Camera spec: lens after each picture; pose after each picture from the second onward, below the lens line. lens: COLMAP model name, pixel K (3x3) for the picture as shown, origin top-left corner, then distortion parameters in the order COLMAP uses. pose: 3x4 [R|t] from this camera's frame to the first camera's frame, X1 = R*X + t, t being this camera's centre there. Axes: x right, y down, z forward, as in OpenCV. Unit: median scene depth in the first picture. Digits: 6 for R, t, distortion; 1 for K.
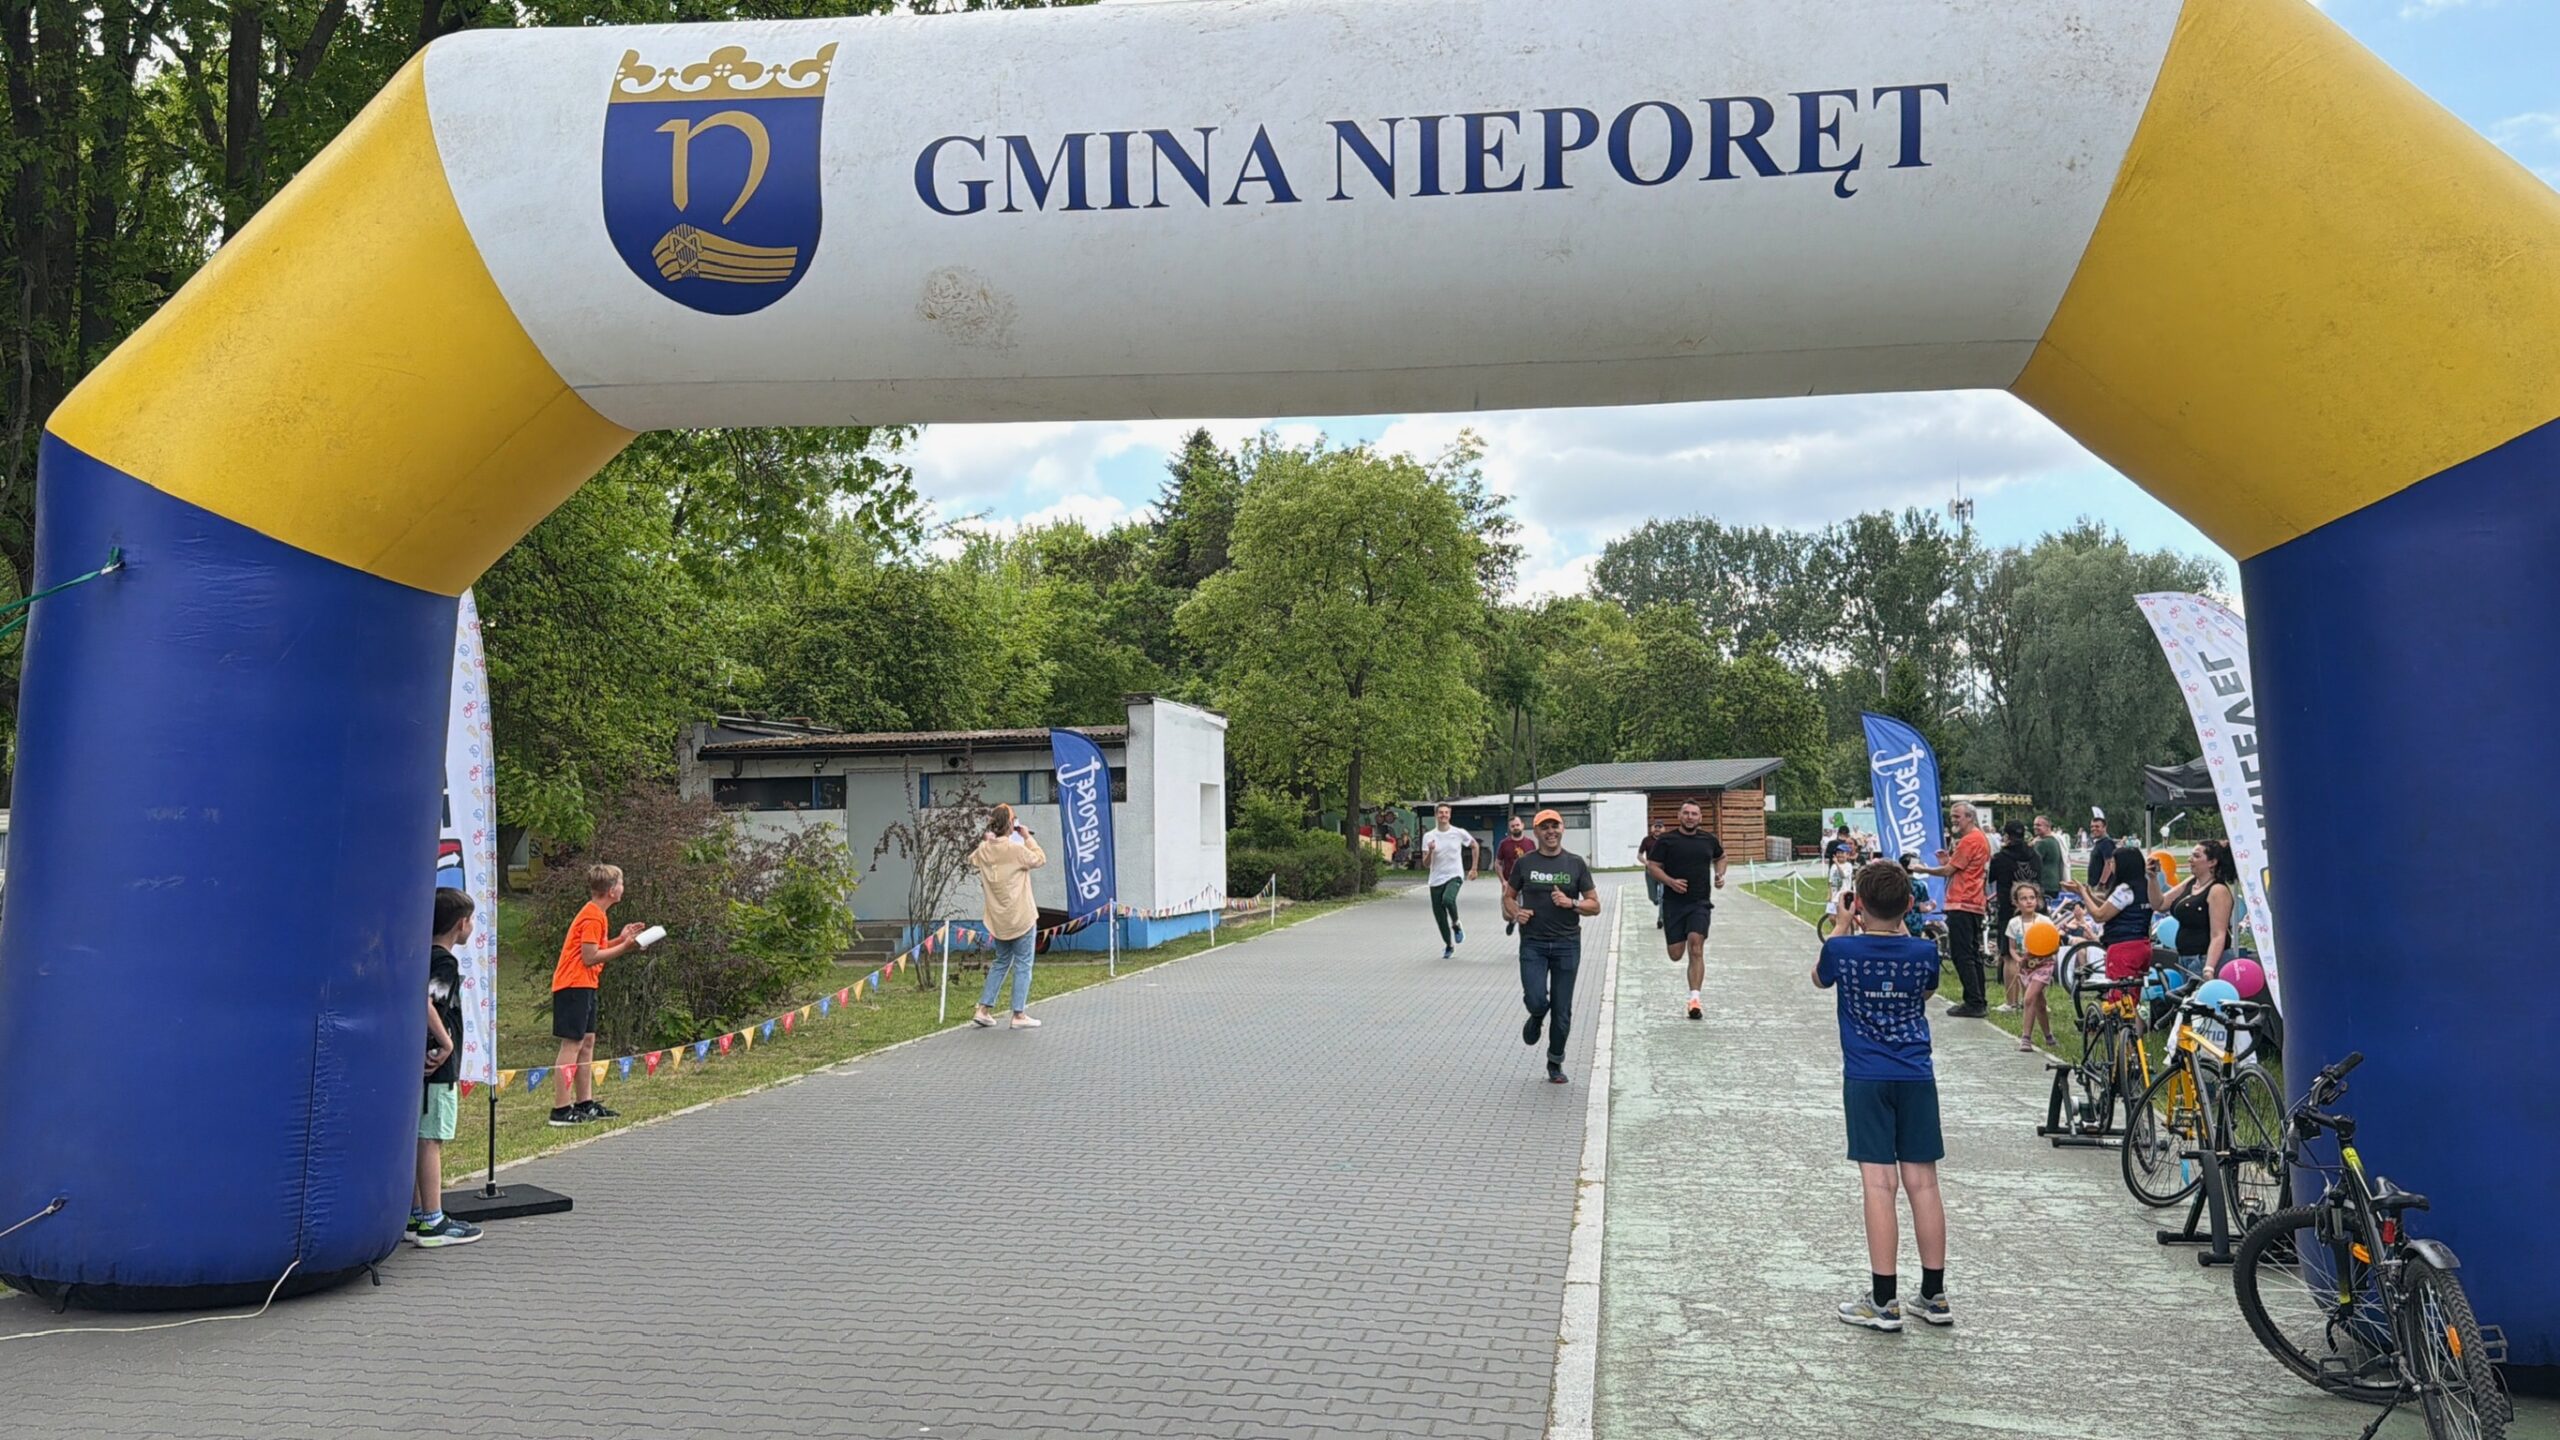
lens RADIAL K [[2122.8, 0, 1287.9], [0, 2122.8, 717.2], [0, 0, 1]] dist [0.183350, -0.332741]
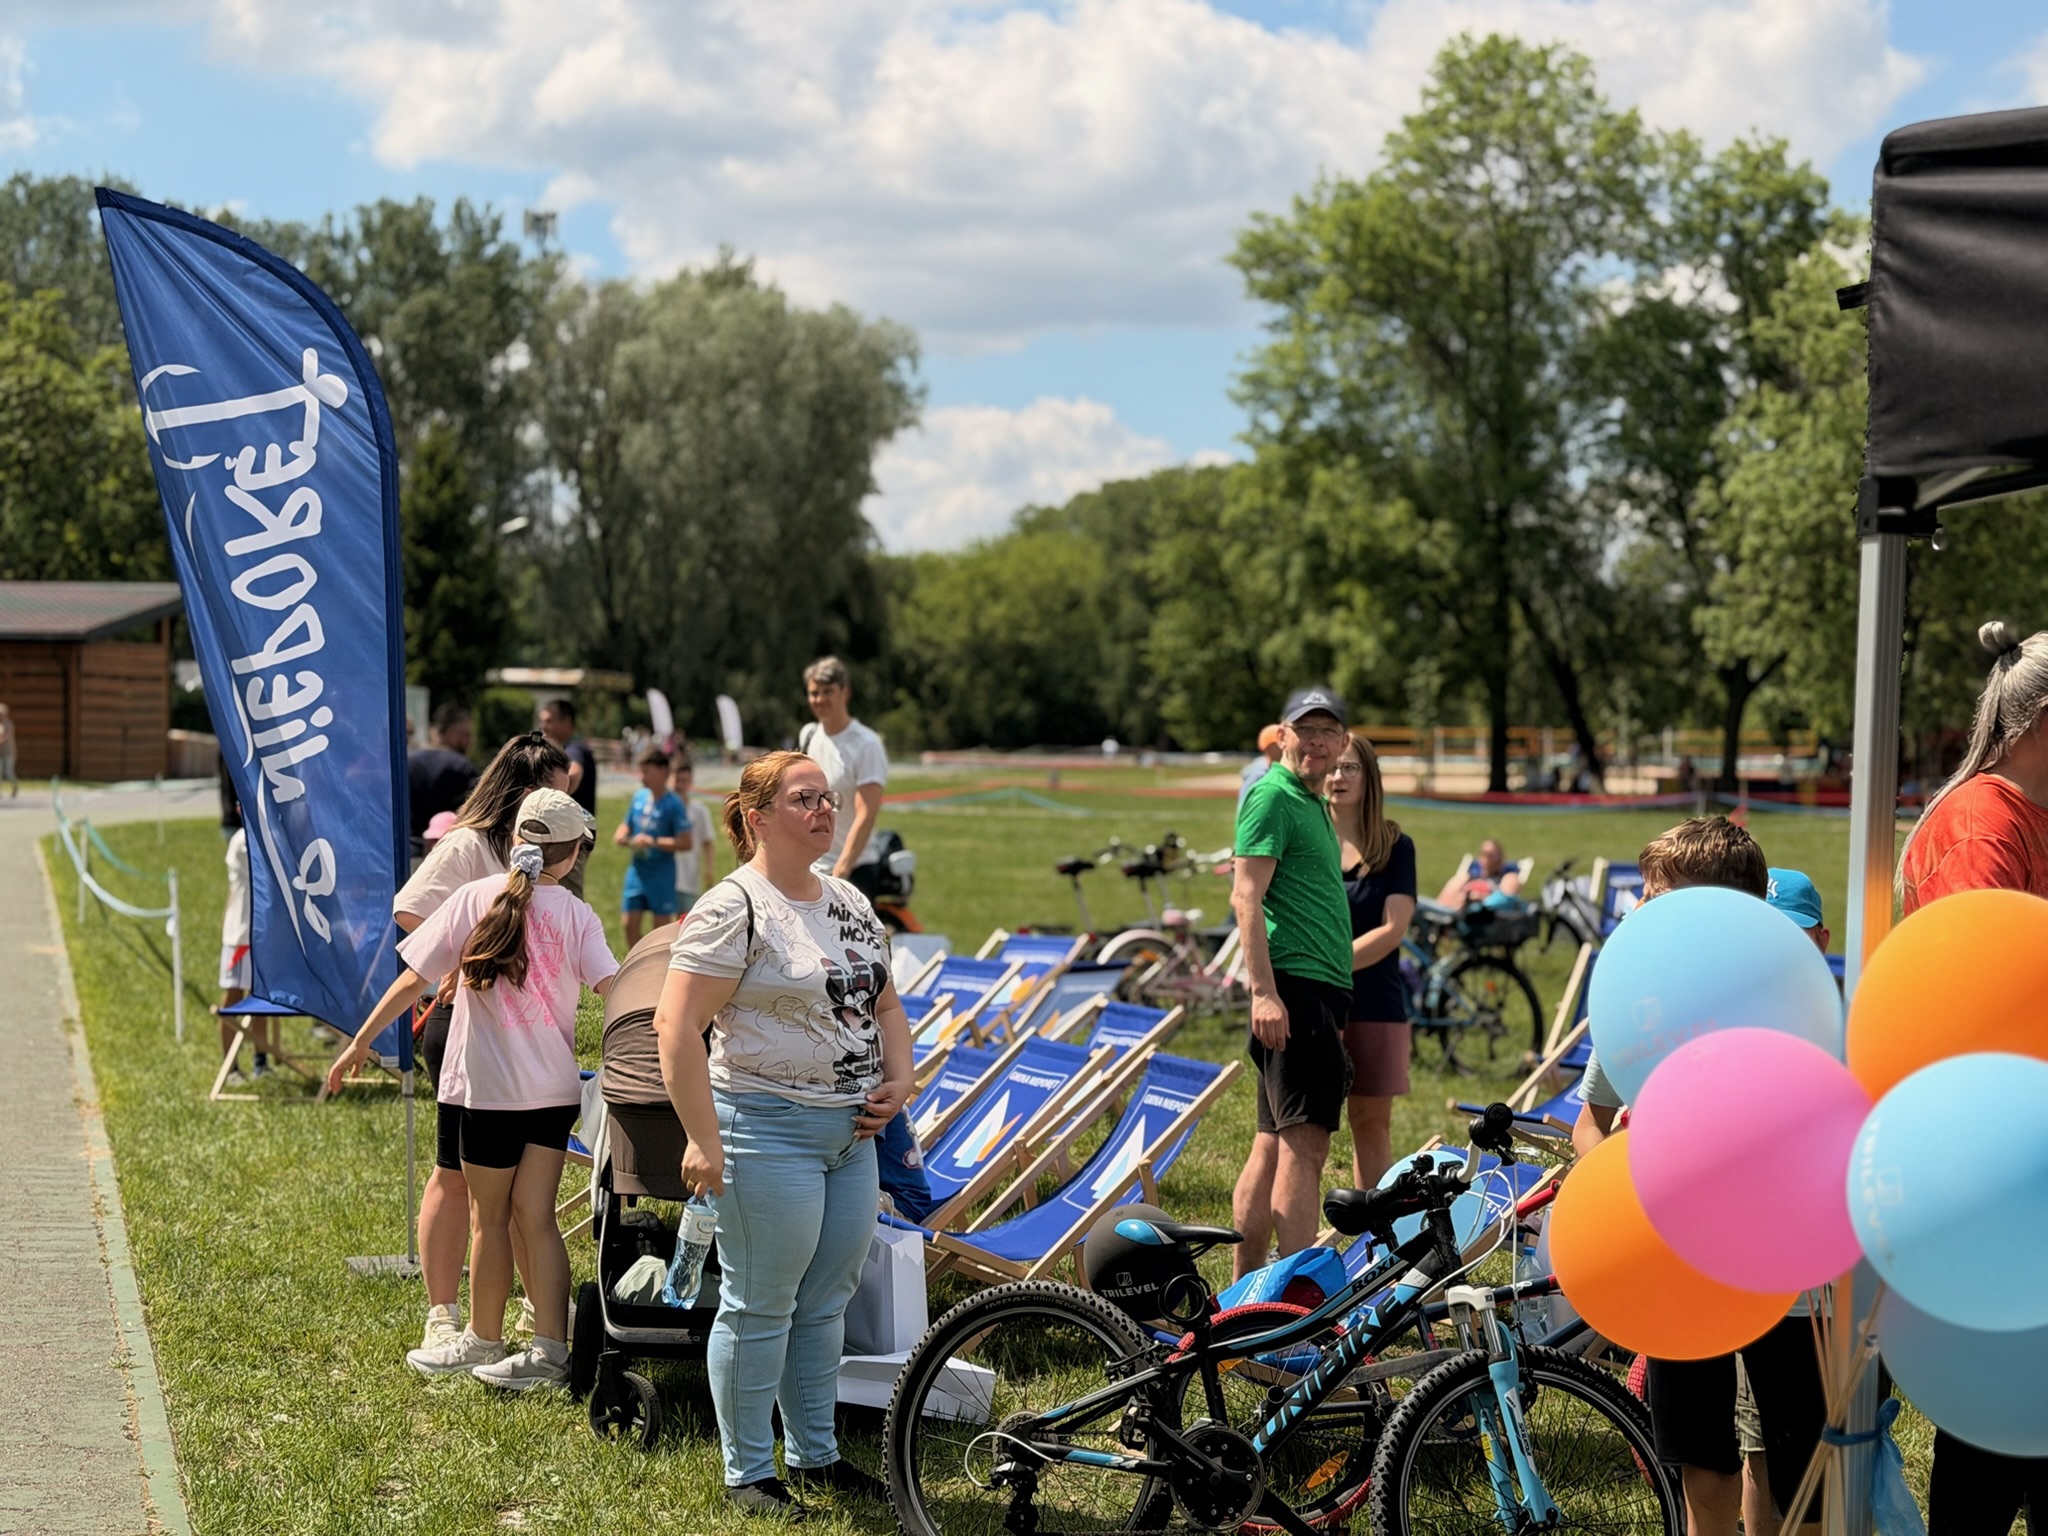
lens RADIAL K [[2802.3, 0, 1027.8], [0, 2802.3, 929.5], [0, 0, 1]] dist [0.042906, 0.012704]
pose [[0.889875, -0.007620, 0.456141, 0.180425], [-0.048614, 0.992583, 0.111423, 0.030020], [-0.453607, -0.121327, 0.882904, 0.535711]]
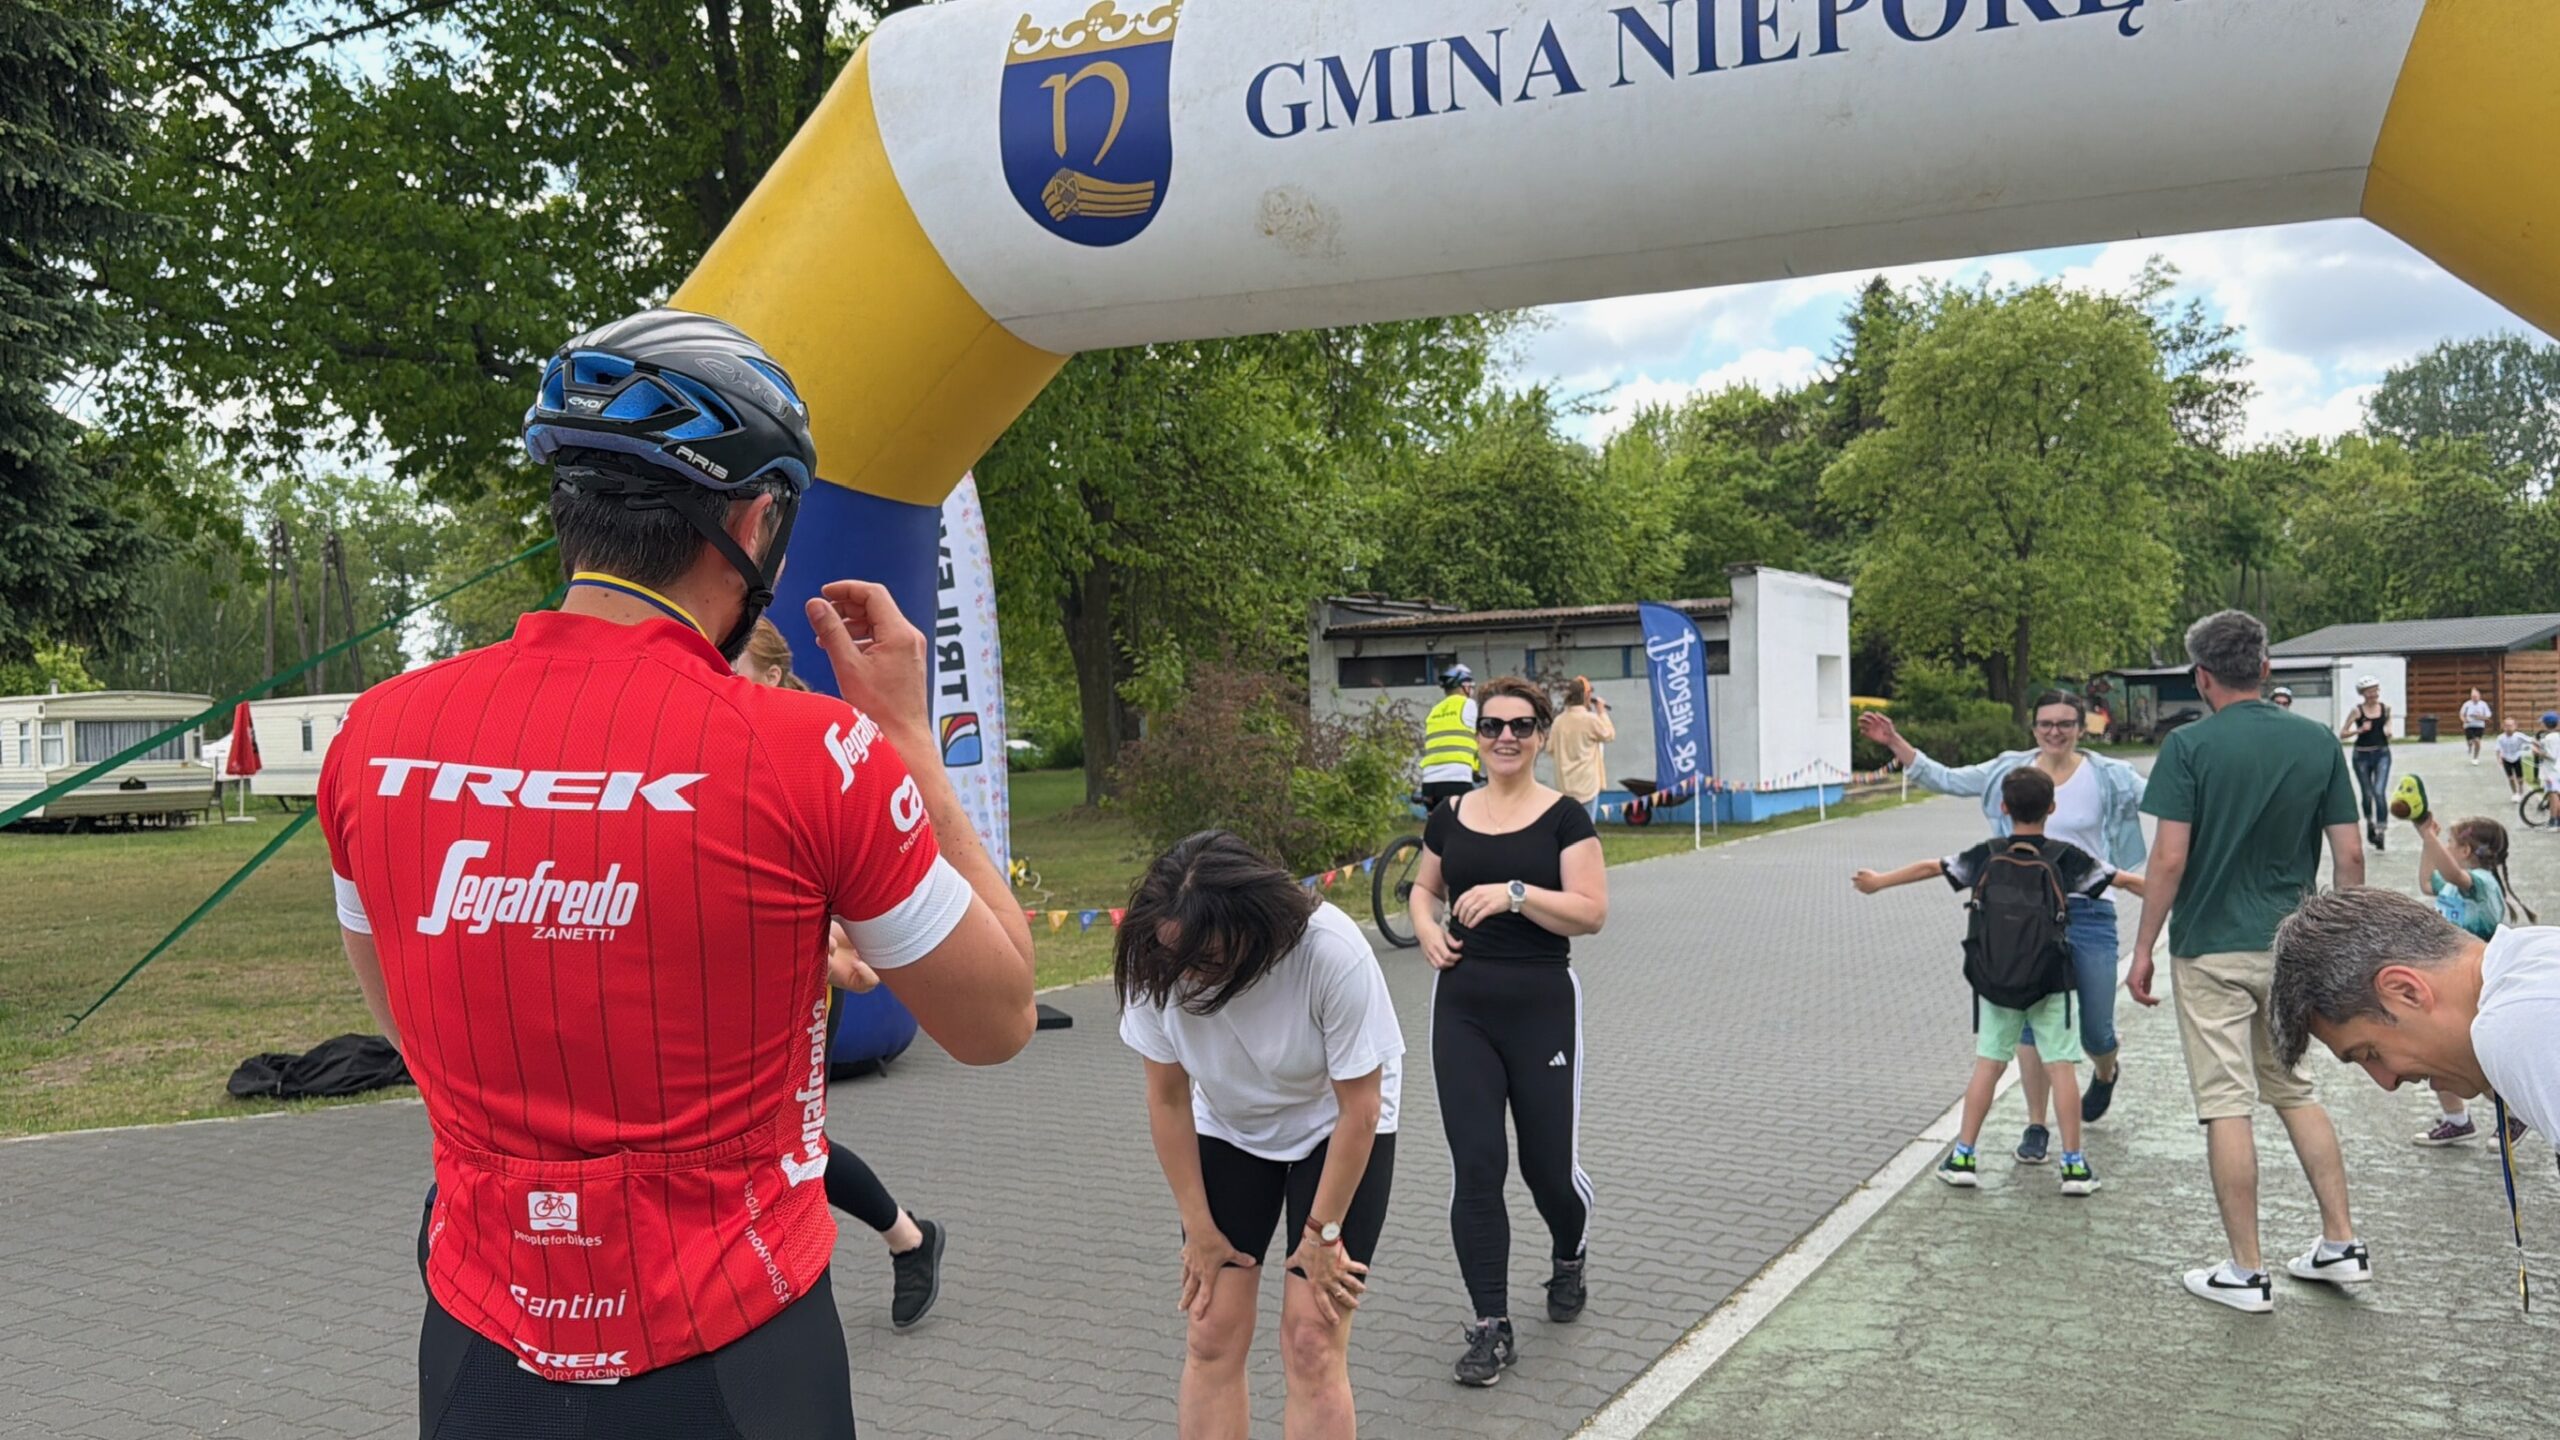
lens RADIAL K [[2150.9, 0, 1279.7], [0, 2150.9, 760.3], [0, 0, 1]] dist [0.153104, -0.307677]
pose [[0.944499, 0.000558, -0.328515, 0.045961], [0.025026, 0.996970, 0.073646, 0.000125], [0.327560, -0.077780, 0.941623, -0.014322]]
